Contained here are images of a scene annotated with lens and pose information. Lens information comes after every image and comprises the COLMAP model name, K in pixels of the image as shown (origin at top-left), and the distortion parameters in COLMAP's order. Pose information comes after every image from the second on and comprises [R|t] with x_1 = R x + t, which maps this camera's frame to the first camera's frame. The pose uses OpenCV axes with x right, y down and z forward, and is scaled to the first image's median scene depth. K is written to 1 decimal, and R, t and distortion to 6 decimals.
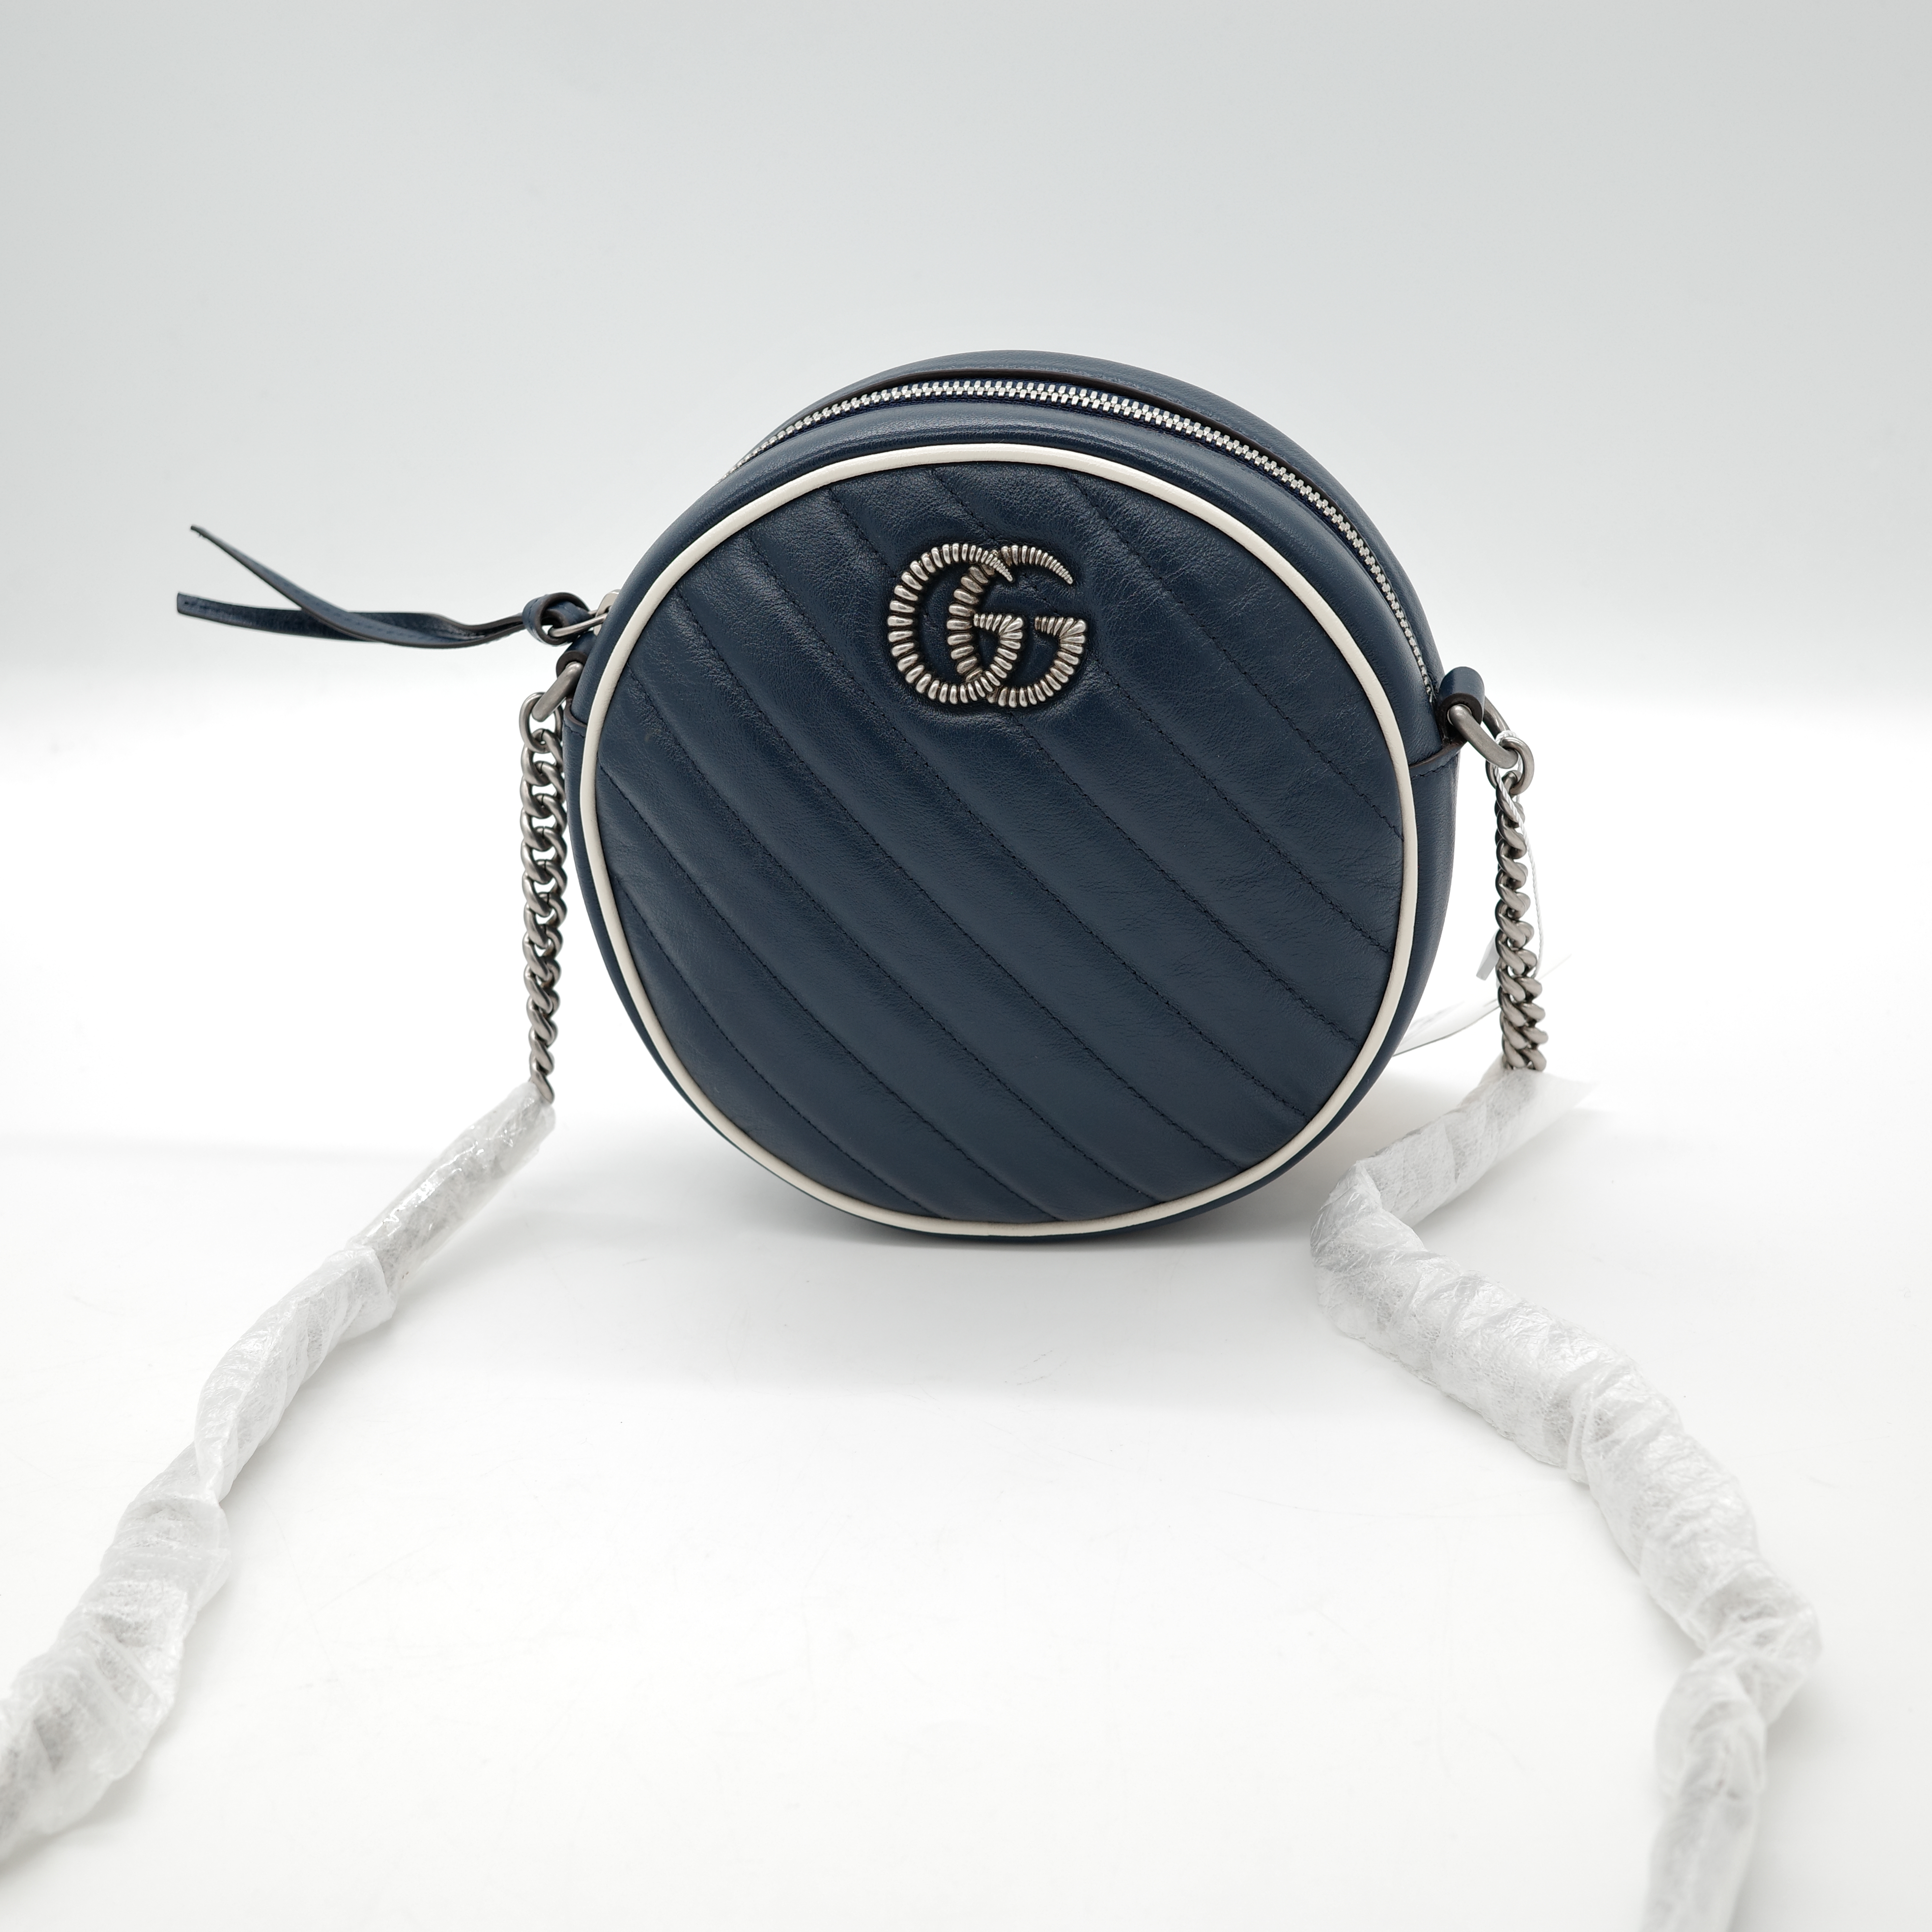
lens RADIAL K [[3602.6, 0, 969.3], [0, 3602.6, 967.4], [0, 0, 1]] dist [-0.031184, 0.000000]
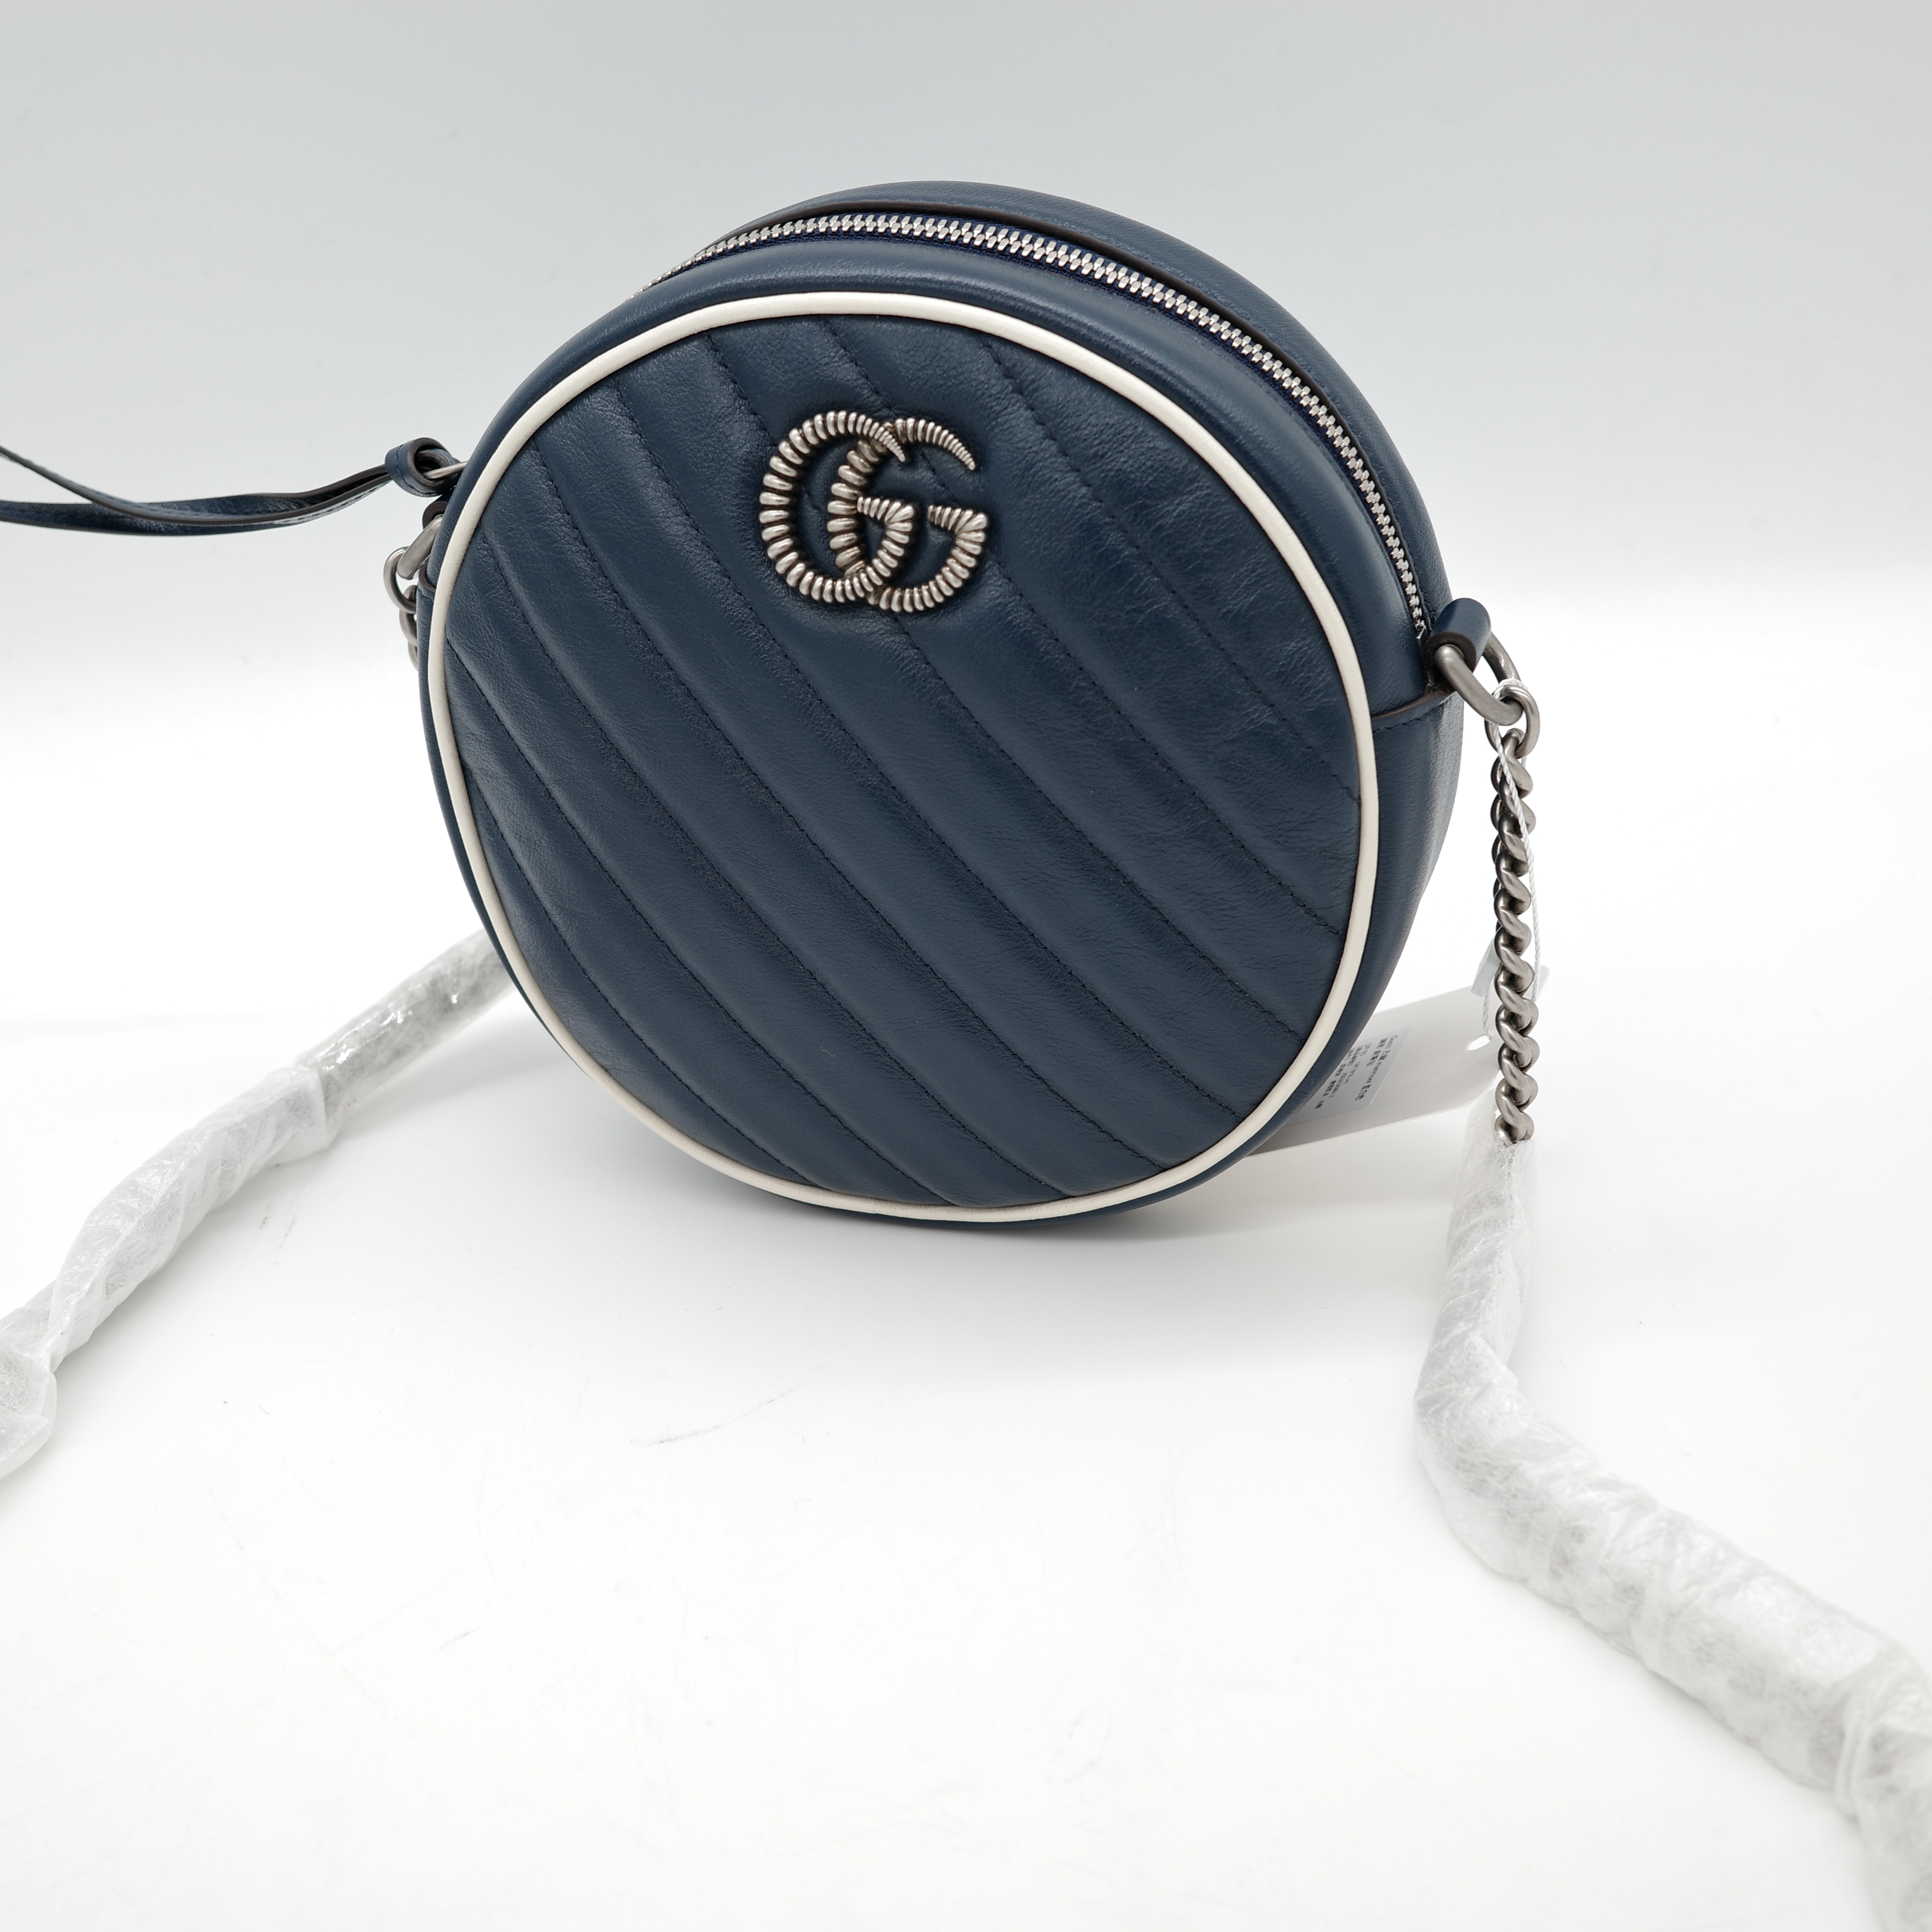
lens RADIAL K [[3602.6, 0, 961.9], [0, 3602.6, 962.9], [0, 0, 1]] dist [-0.031184, 0.000000]
pose [[0.989466, 0.086167, -0.116330, 0.130297], [-0.079585, 0.995015, 0.060097, -0.041851], [0.120929, -0.050206, 0.991391, 0.163136]]
